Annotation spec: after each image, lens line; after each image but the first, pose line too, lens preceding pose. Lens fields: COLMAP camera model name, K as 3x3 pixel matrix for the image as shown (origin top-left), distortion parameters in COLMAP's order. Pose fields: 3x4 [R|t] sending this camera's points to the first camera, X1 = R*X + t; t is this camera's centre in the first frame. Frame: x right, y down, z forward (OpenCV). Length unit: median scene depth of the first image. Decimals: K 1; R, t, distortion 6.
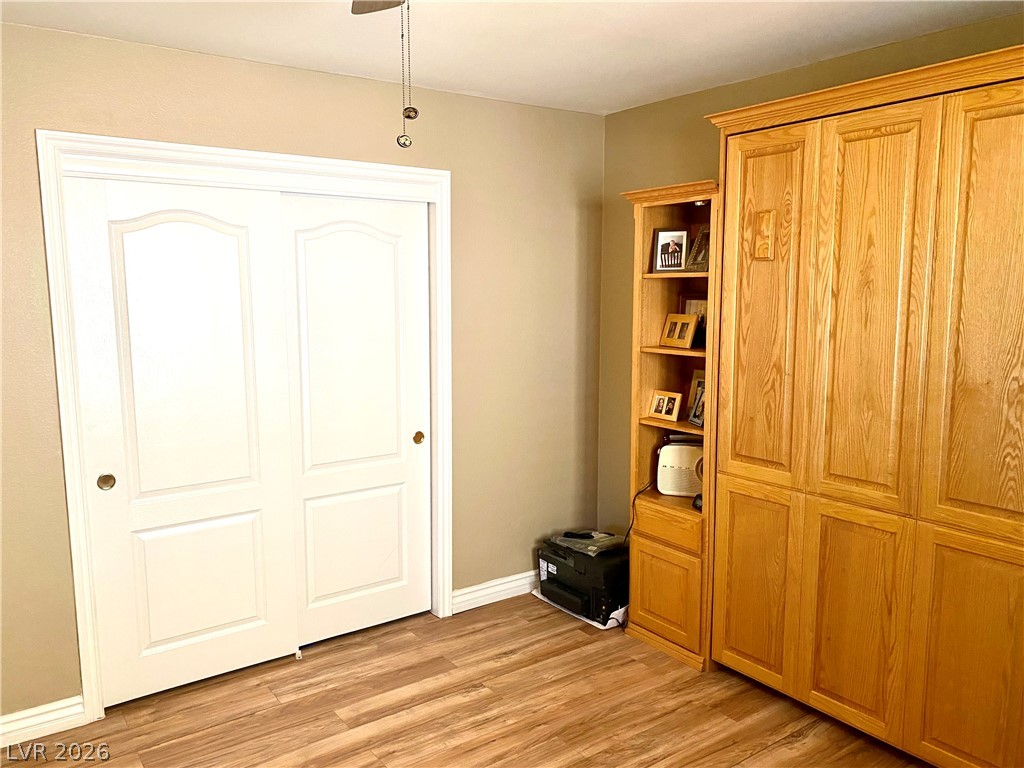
lens RADIAL K [[759.4, 0, 517.3], [0, 759.4, 385.3], [0, 0, 1]] dist [0.002481, -0.058265]
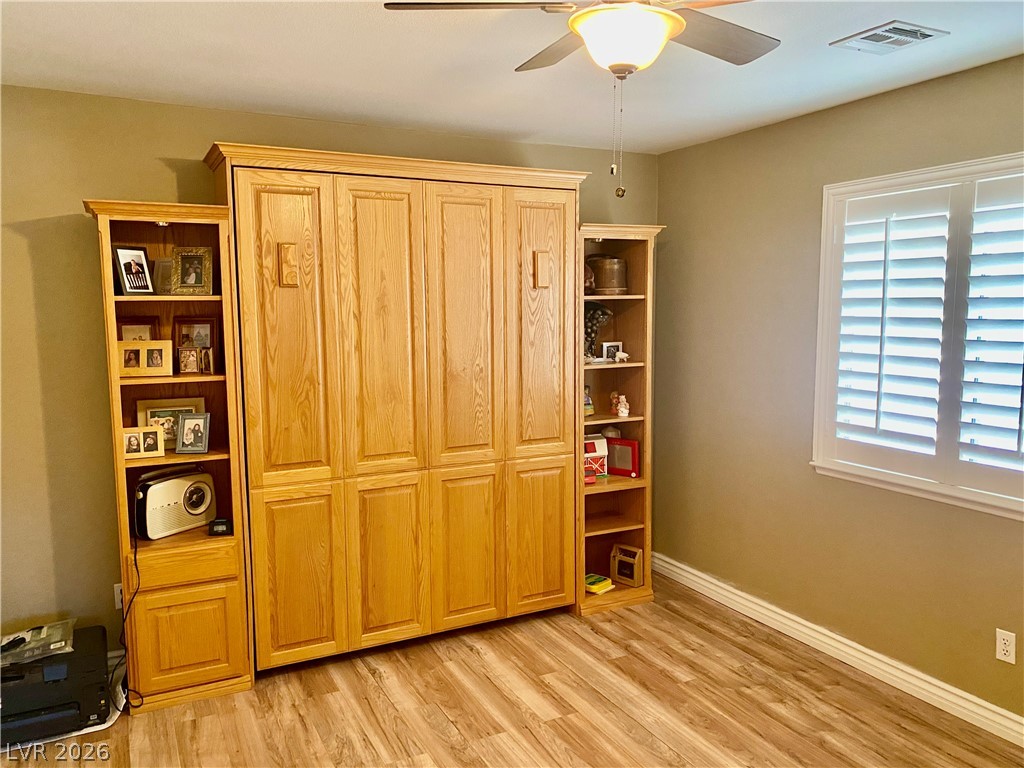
lens RADIAL K [[759.4, 0, 517.3], [0, 759.4, 385.3], [0, 0, 1]] dist [0.002481, -0.058265]
pose [[0.143150, -0.100443, 0.984591, -0.756422], [0.128524, 0.988299, 0.082135, -0.069650], [-0.981320, 0.114786, 0.154385, 0.513572]]
